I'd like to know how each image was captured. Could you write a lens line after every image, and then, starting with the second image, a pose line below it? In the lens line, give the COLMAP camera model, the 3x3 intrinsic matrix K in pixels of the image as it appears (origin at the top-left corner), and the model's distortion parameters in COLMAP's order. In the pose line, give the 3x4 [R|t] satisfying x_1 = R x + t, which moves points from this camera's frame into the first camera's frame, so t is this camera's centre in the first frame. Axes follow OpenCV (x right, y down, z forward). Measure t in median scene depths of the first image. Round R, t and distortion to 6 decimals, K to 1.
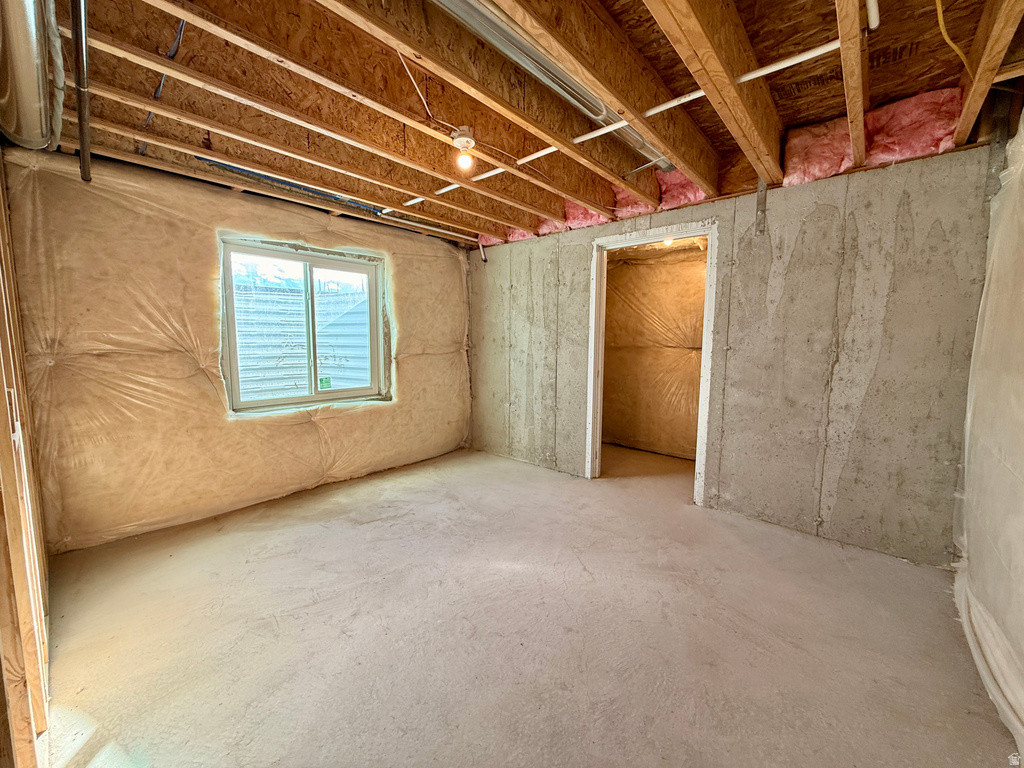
lens RADIAL K [[406.8, 0, 512.0], [0, 406.8, 384.0], [0, 0, 1]] dist [-0.000186, -0.000035]
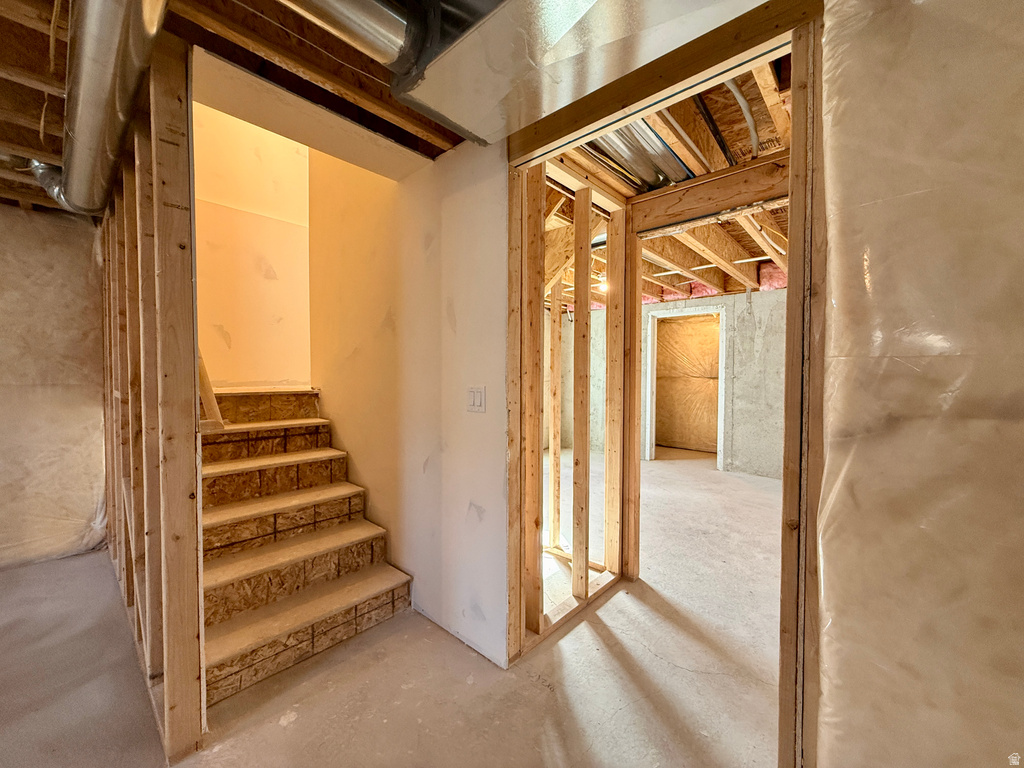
lens RADIAL K [[406.8, 0, 512.0], [0, 406.8, 384.0], [0, 0, 1]] dist [-0.000186, -0.000035]
pose [[0.999924, 0.000460, -0.012318, -0.389991], [-0.001464, 0.996668, -0.081552, 0.083860], [0.012240, 0.081564, 0.996593, -0.730886]]
